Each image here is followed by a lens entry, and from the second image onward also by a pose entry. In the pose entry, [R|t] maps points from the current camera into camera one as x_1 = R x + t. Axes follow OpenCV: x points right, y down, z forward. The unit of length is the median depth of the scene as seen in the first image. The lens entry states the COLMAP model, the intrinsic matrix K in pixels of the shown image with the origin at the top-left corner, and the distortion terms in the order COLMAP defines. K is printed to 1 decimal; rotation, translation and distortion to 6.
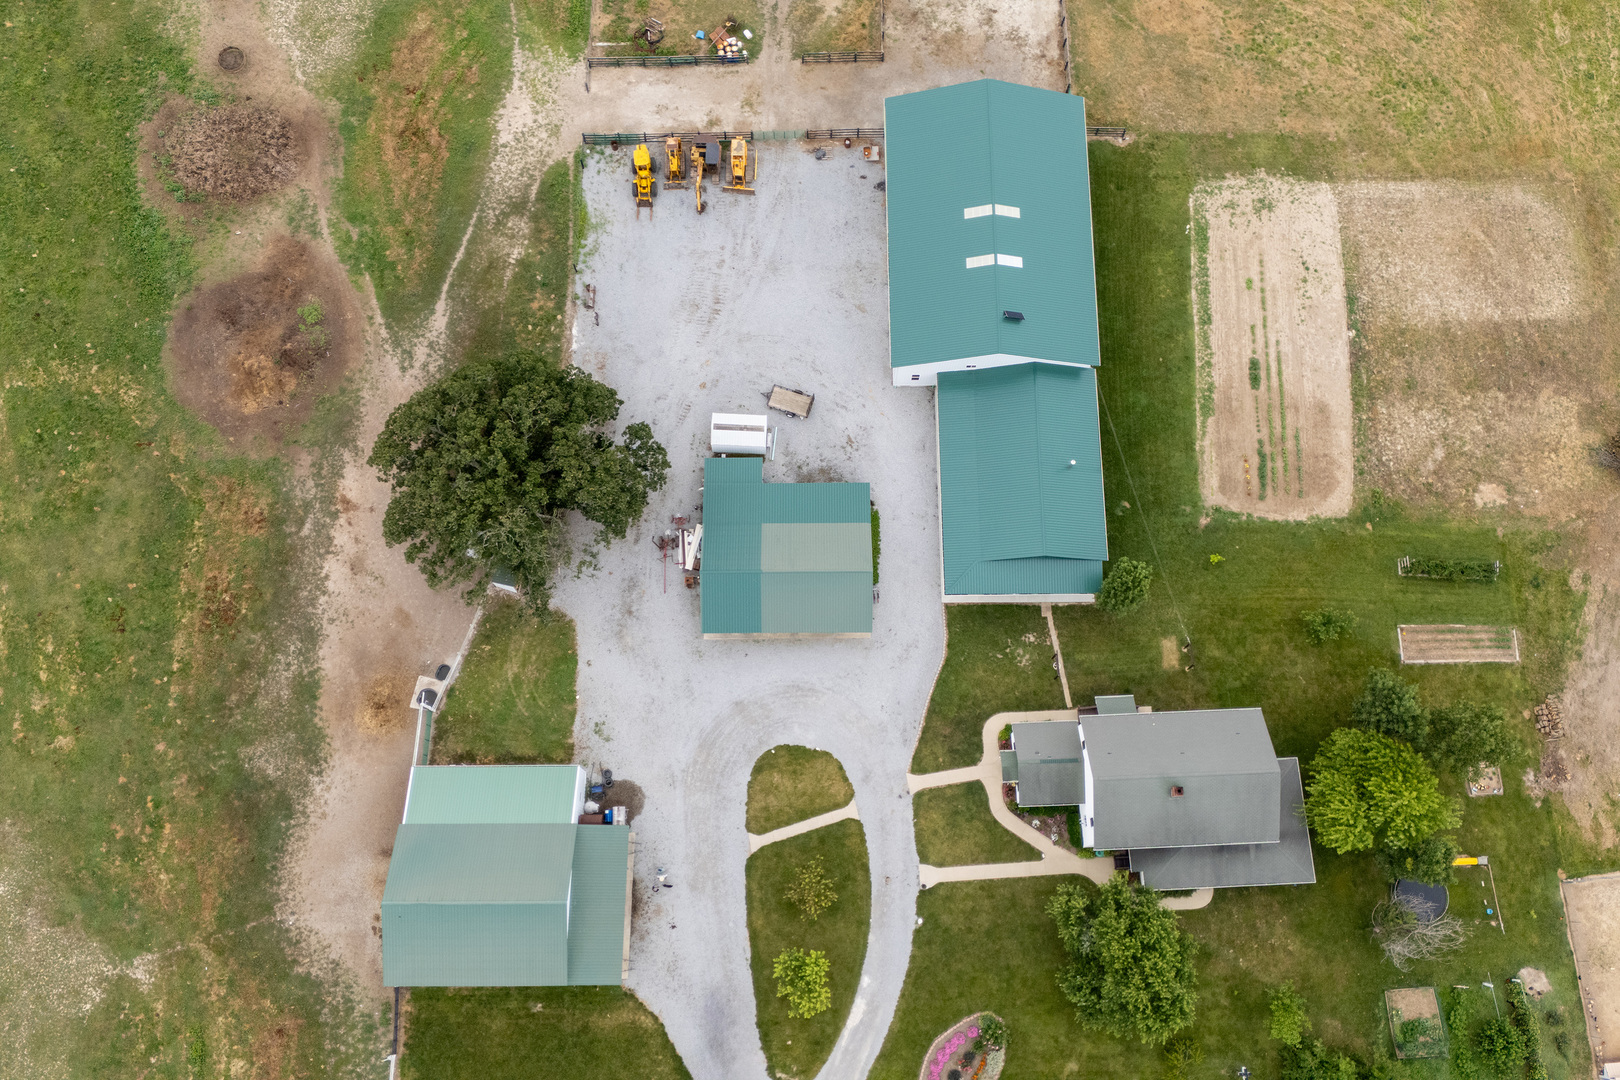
lens RADIAL K [[1370.1, 0, 856.7], [0, 1370.1, 520.5], [0, 0, 1]] dist [0.121315, -0.157685]
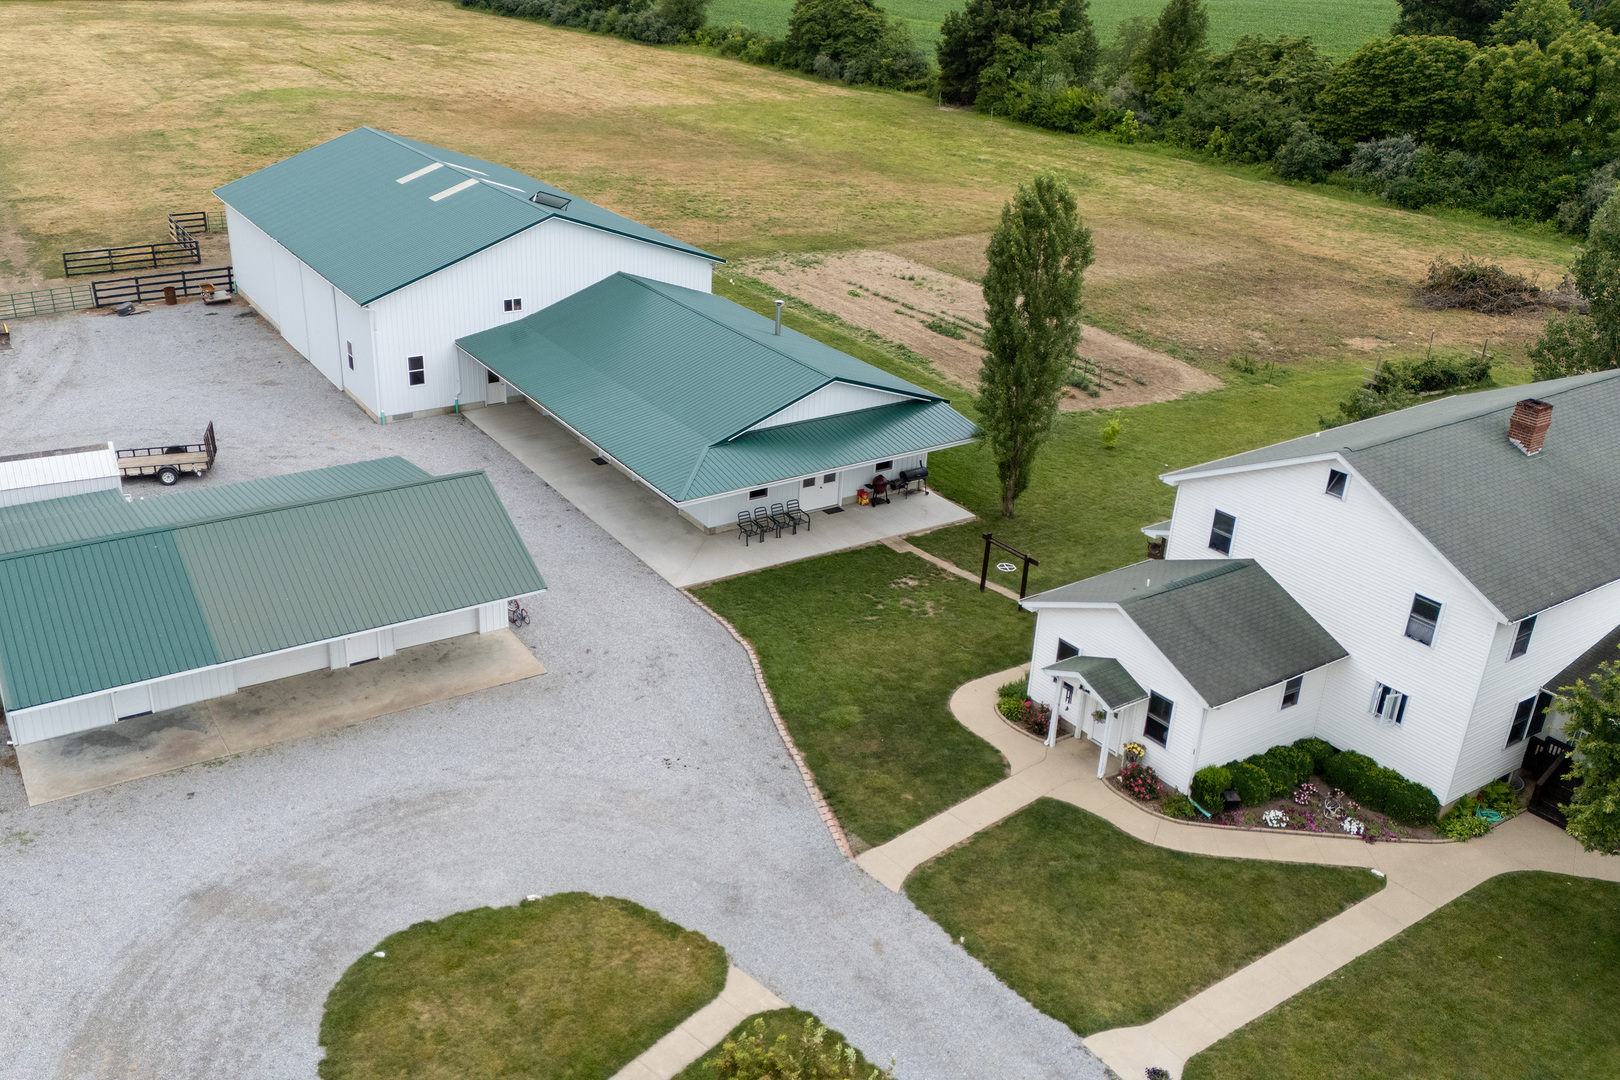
lens RADIAL K [[1391.7, 0, 676.8], [0, 1391.7, 526.9], [0, 0, 1]] dist [0.110648, -0.156765]
pose [[0.877971, -0.214594, 0.427921, -0.100632], [0.464623, 0.597270, -0.653754, 0.297735], [-0.115293, 0.772799, 0.624091, 0.701567]]
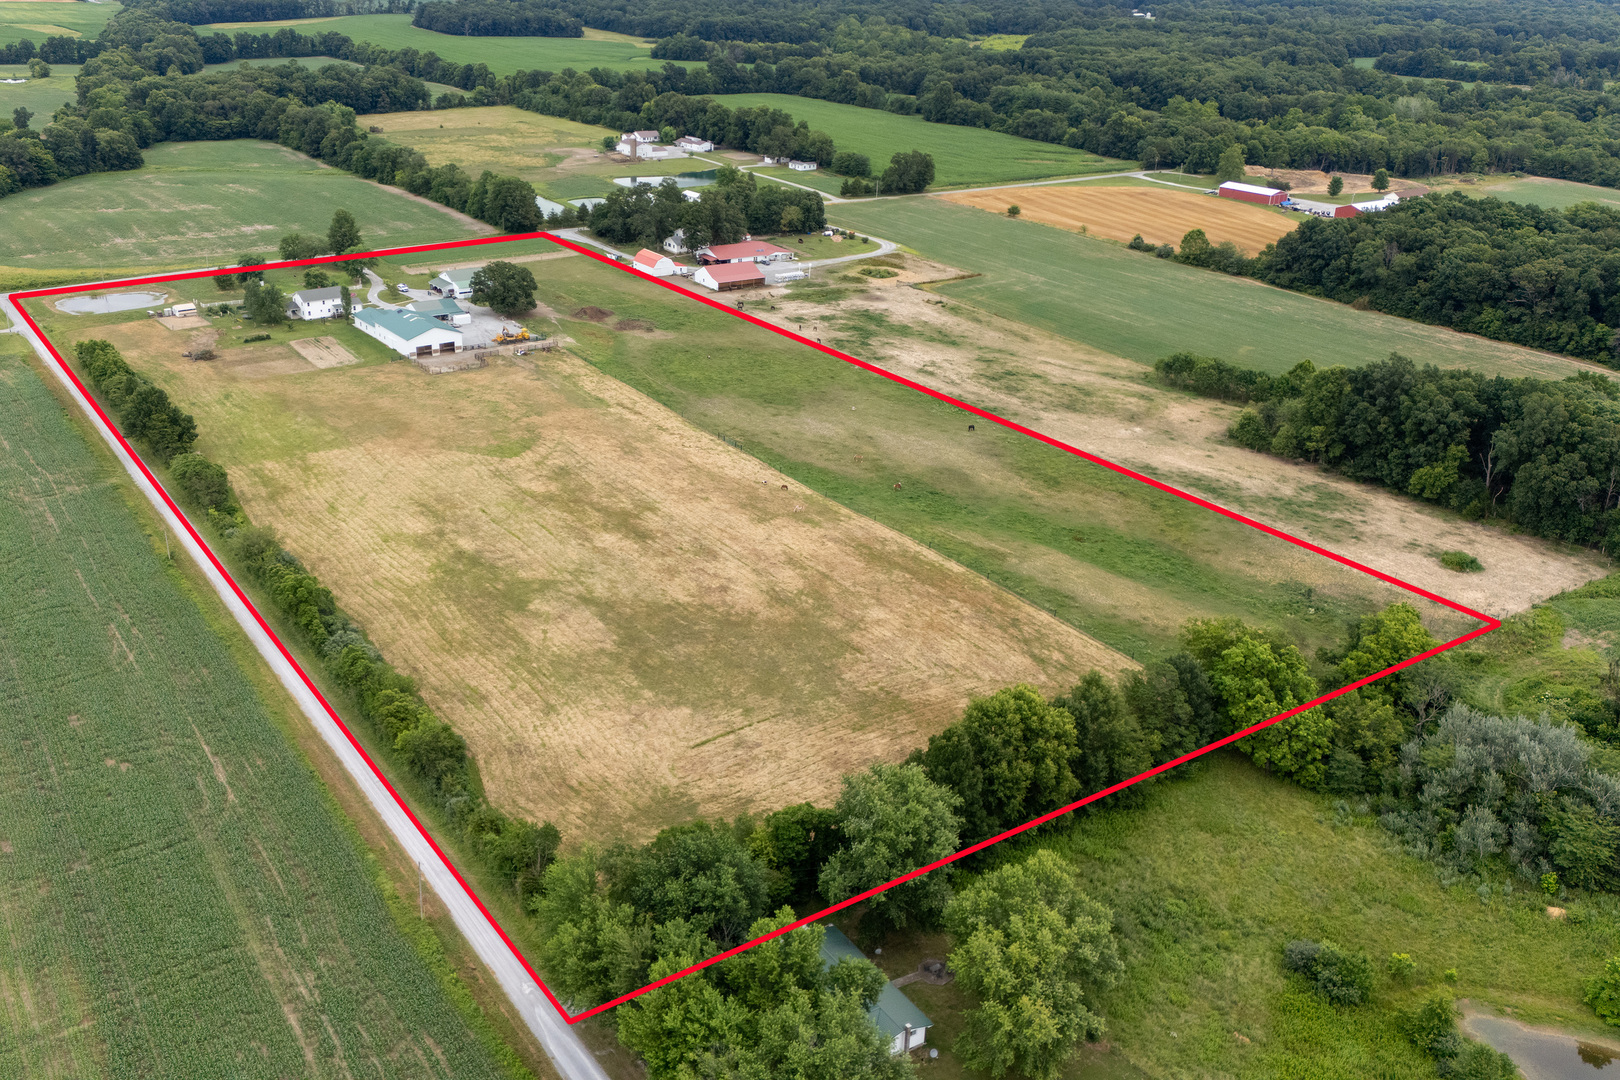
lens RADIAL K [[1441.0, 0, 690.9], [0, 1441.0, 542.8], [0, 0, 1]] dist [0.139151, -0.281294]
pose [[-0.845020, 0.171622, -0.506445, 1.407123], [-0.524667, -0.083195, 0.847233, -3.578208], [0.103271, 0.981644, 0.160346, 0.999722]]
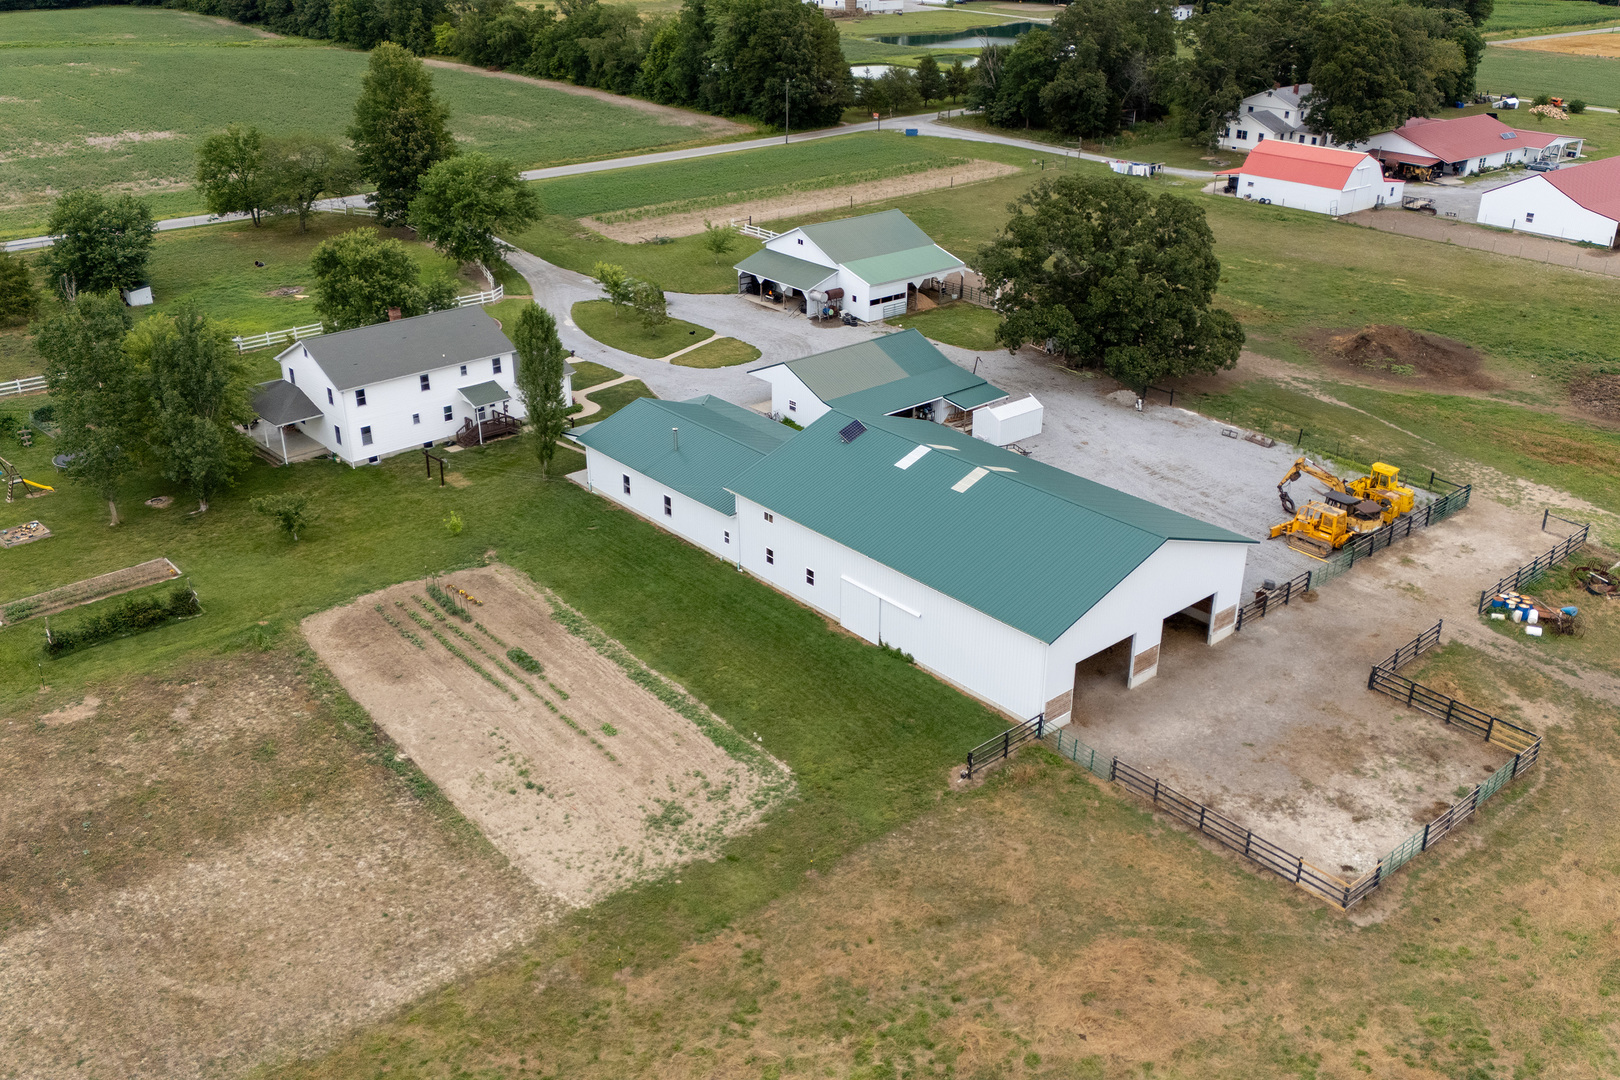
lens RADIAL K [[1408.4, 0, 810.0], [0, 1408.4, 540.0], [0, 0, 1]] dist [0.138967, -0.182405]
pose [[-0.765289, 0.241230, -0.596776, 0.558988], [-0.627673, -0.074149, 0.774938, -0.676698], [0.142688, 0.967631, 0.208159, 0.843307]]
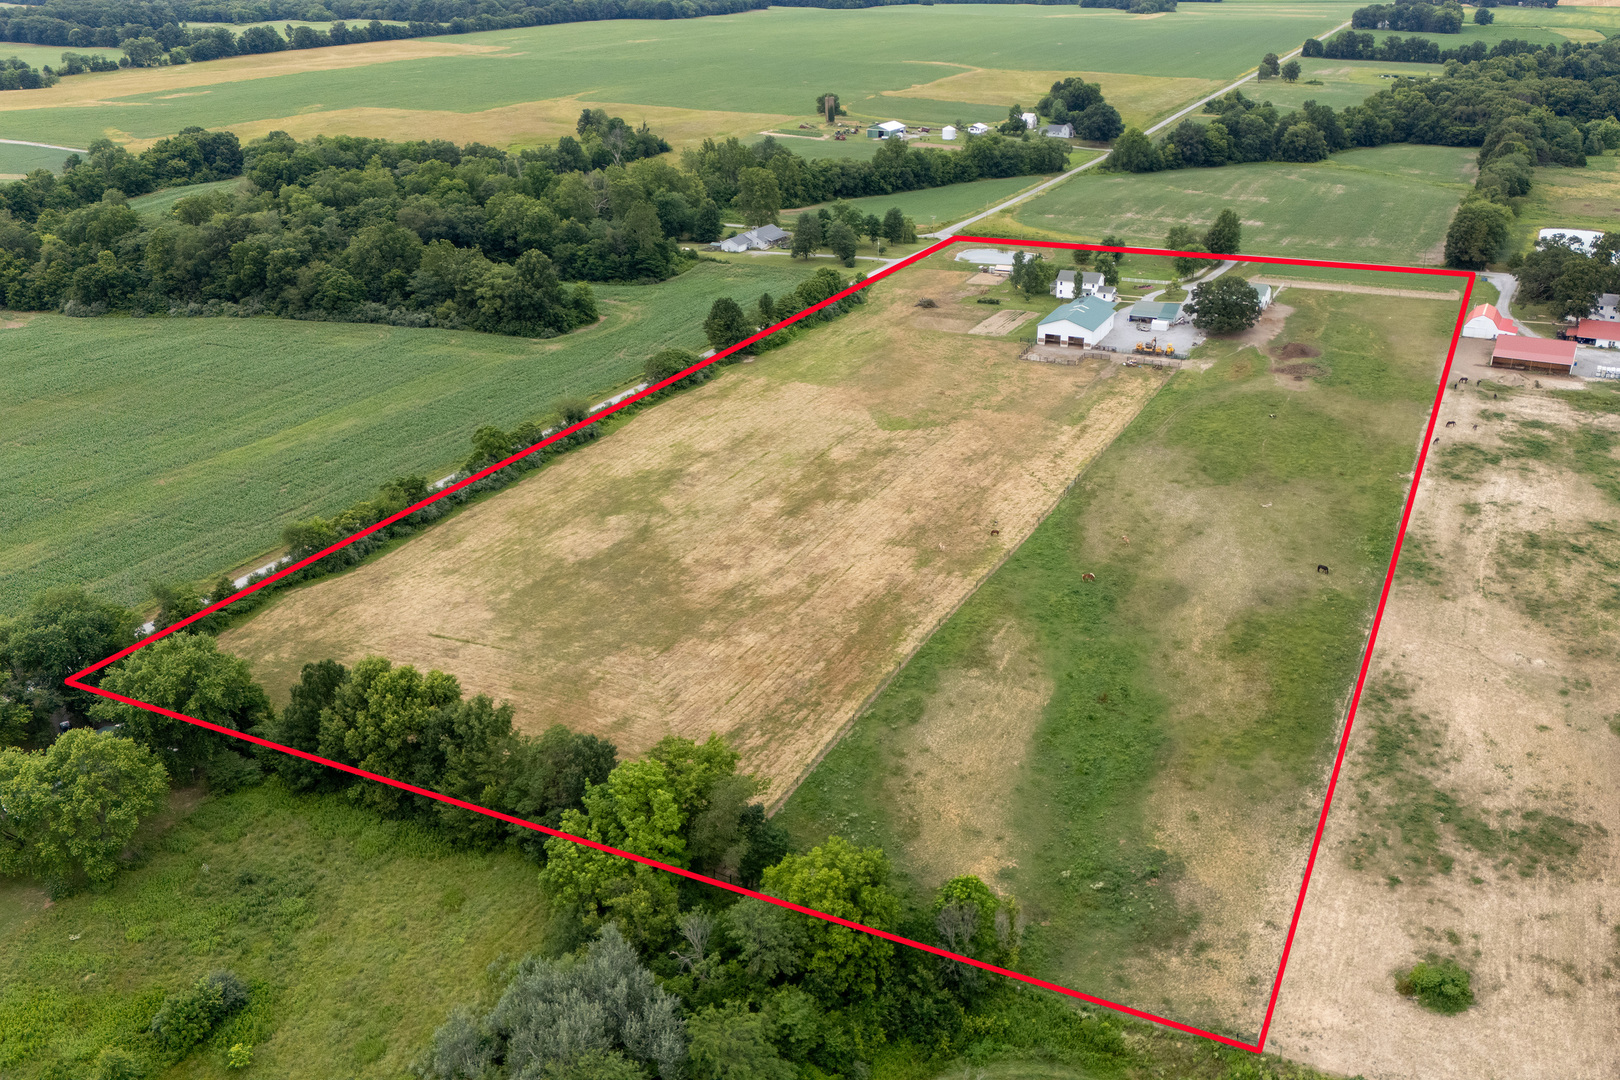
lens RADIAL K [[1370.1, 0, 856.7], [0, 1370.1, 520.5], [0, 0, 1]] dist [0.121315, -0.157685]
pose [[-0.901572, -0.193701, 0.386843, -0.841155], [0.411181, -0.105601, 0.905416, -3.609933], [-0.134529, 0.975361, 0.174853, 0.946682]]
